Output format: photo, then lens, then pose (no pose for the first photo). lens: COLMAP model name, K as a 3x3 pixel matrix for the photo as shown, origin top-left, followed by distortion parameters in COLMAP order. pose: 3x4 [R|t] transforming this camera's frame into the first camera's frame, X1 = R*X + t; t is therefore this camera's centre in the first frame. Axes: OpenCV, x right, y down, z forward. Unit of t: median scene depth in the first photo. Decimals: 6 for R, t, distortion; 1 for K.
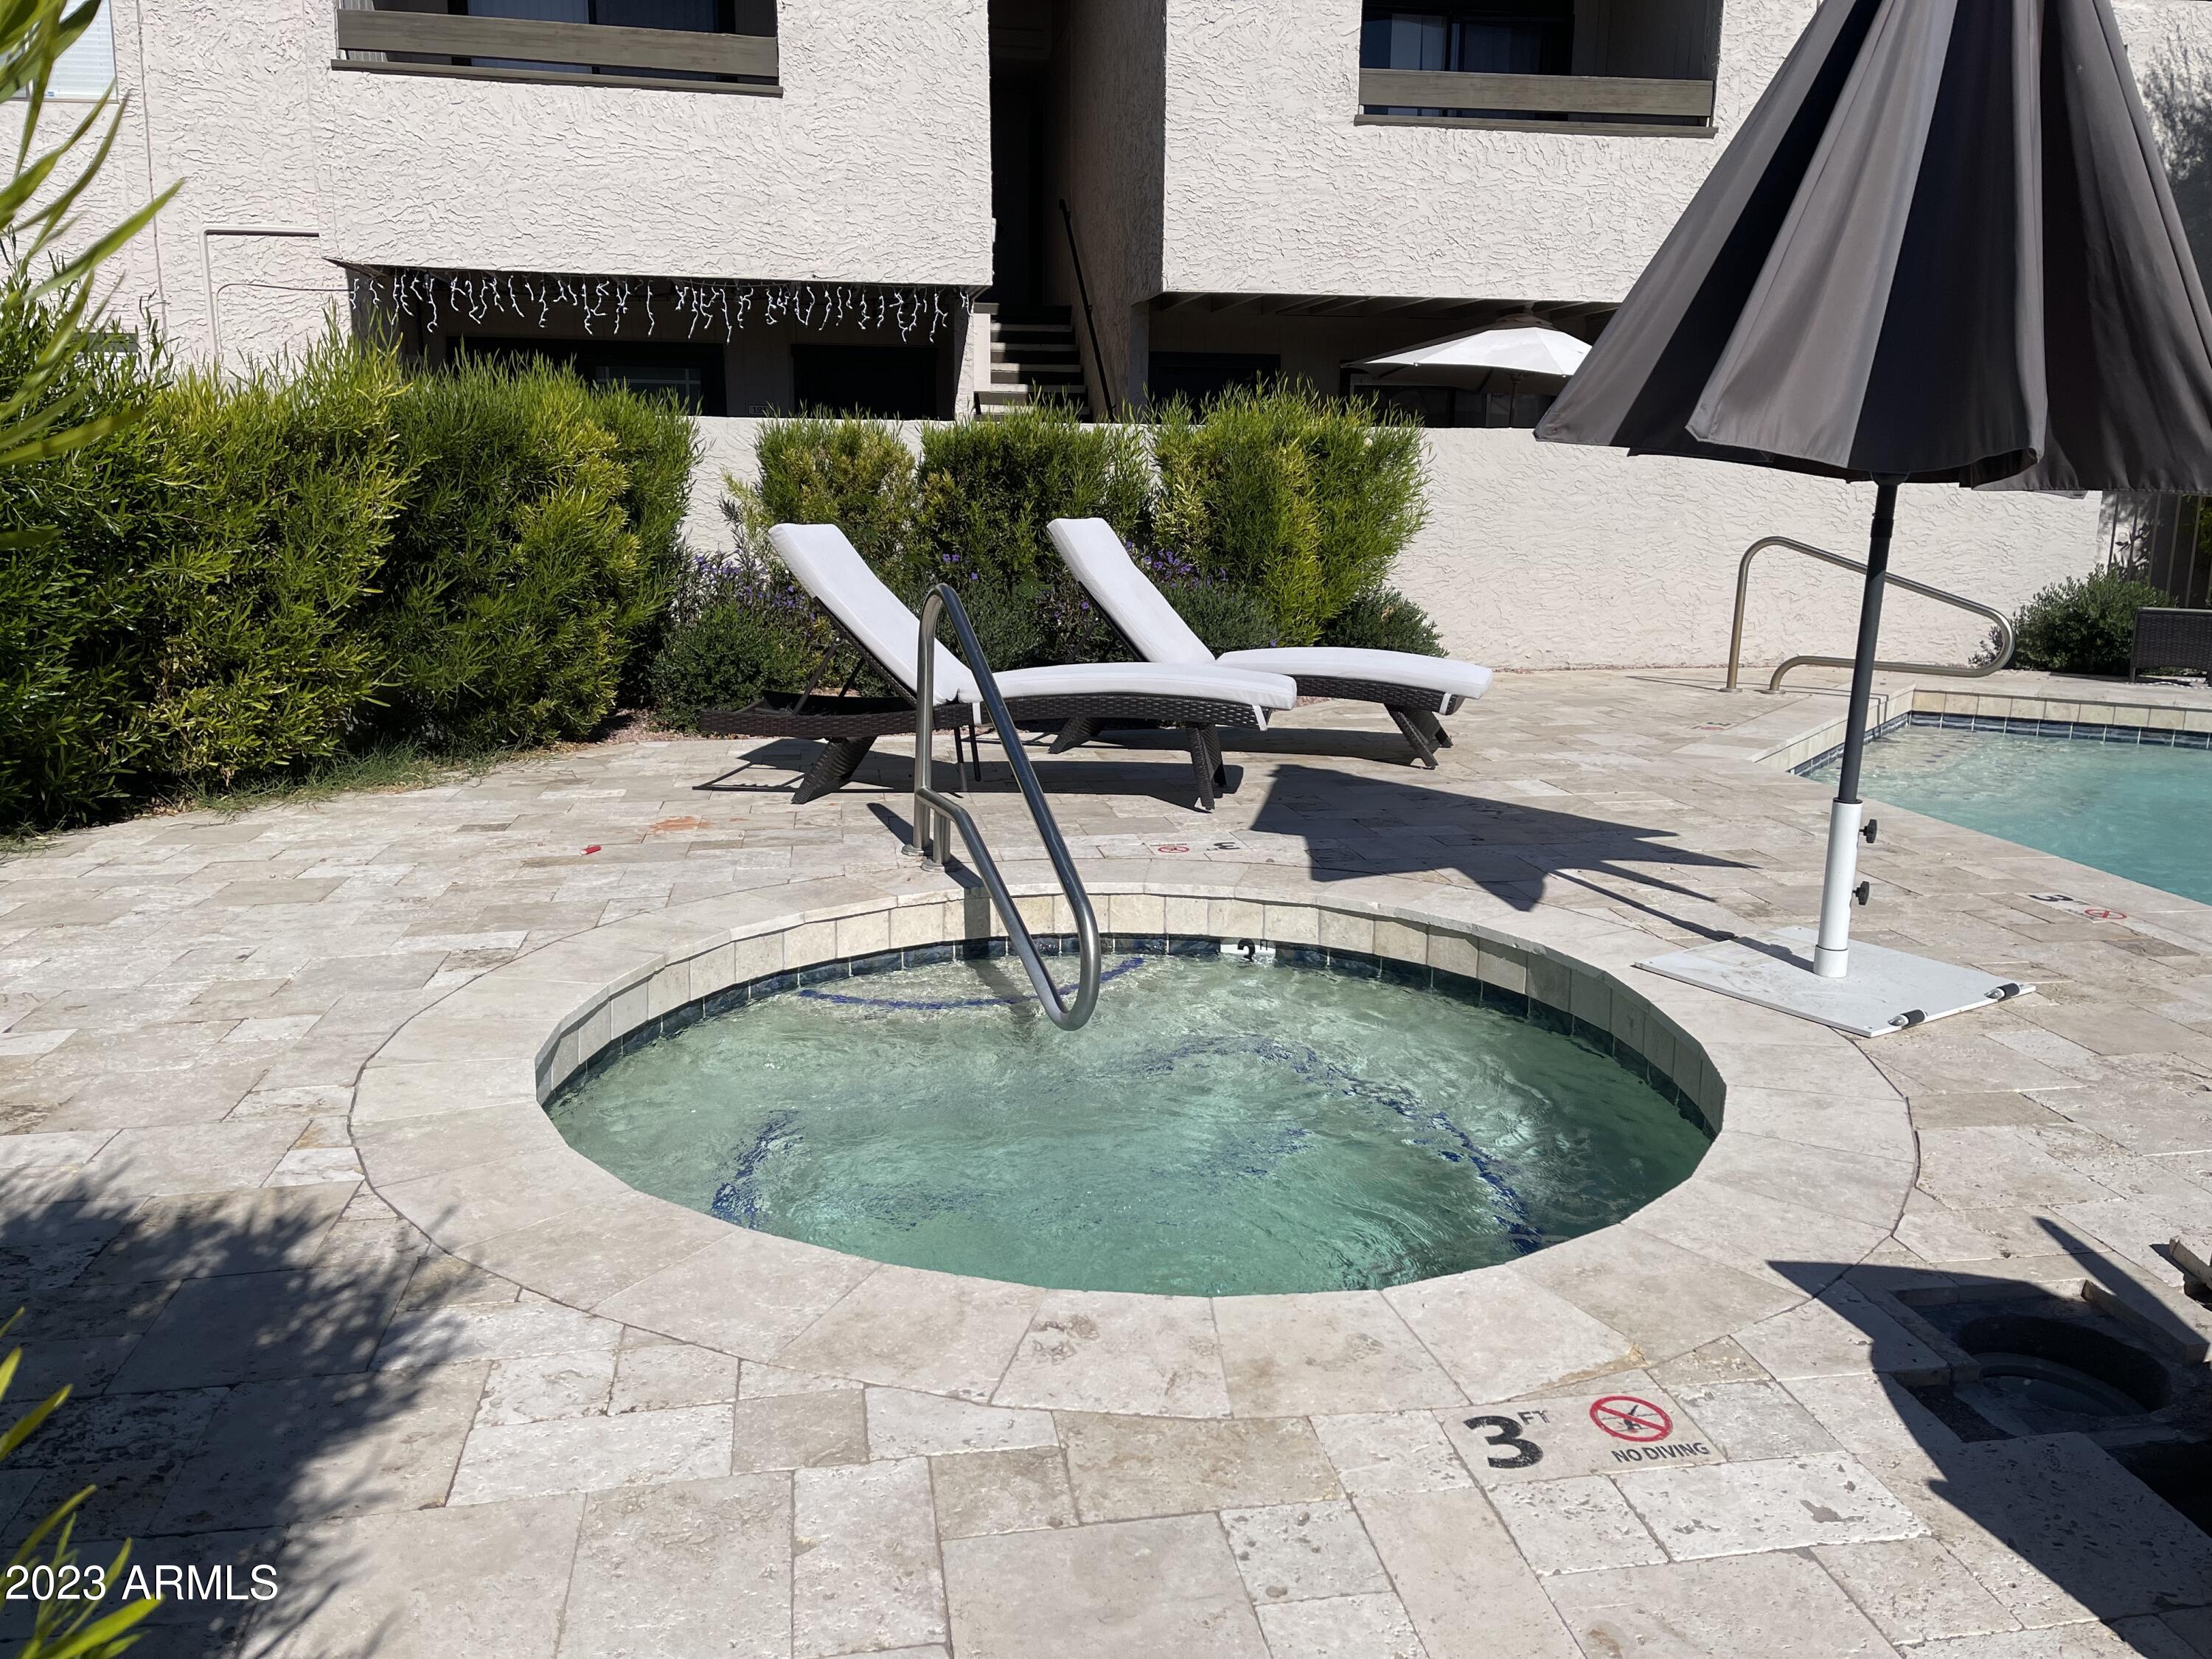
lens RADIAL K [[1669.7, 0, 1140.9], [0, 1669.7, 829.2], [0, 0, 1]] dist [0.050590, -0.084153]
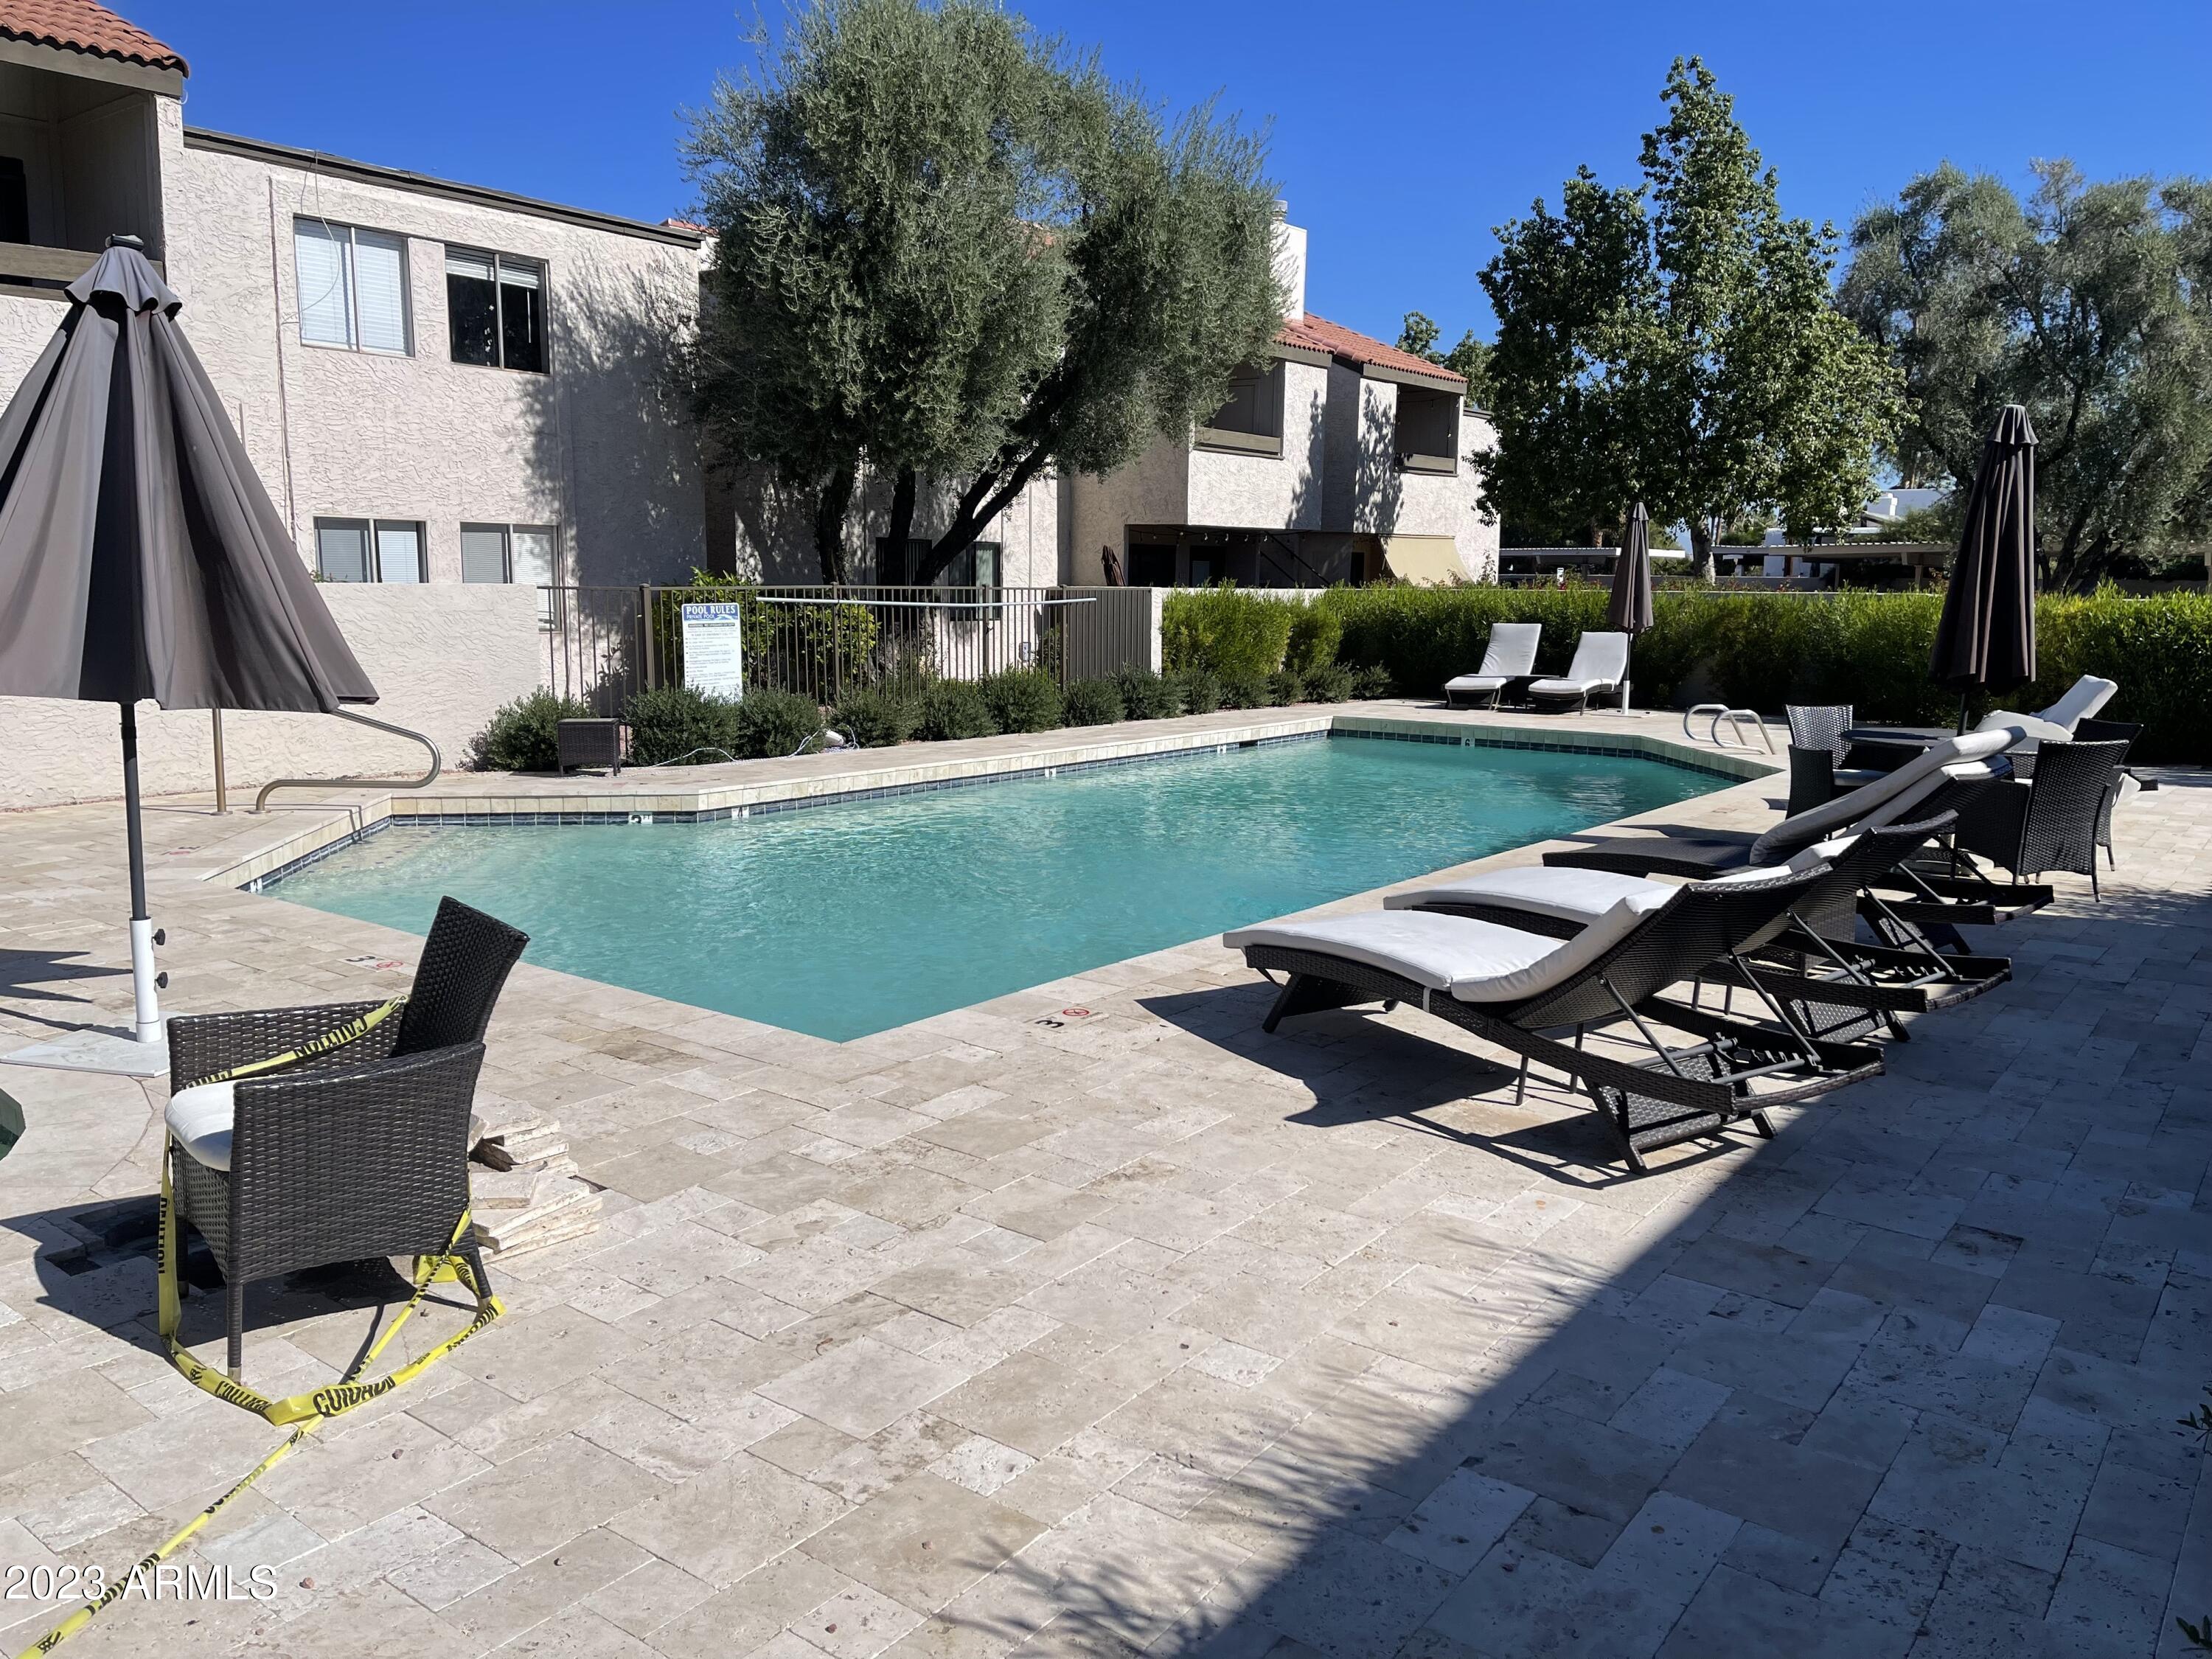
lens RADIAL K [[1669.7, 0, 1140.9], [0, 1669.7, 829.2], [0, 0, 1]] dist [0.050590, -0.084153]
pose [[0.732880, -0.104038, 0.672357, 0.038702], [0.135168, 0.990805, 0.005978, 0.006357], [-0.666796, 0.086500, 0.740203, -0.278288]]
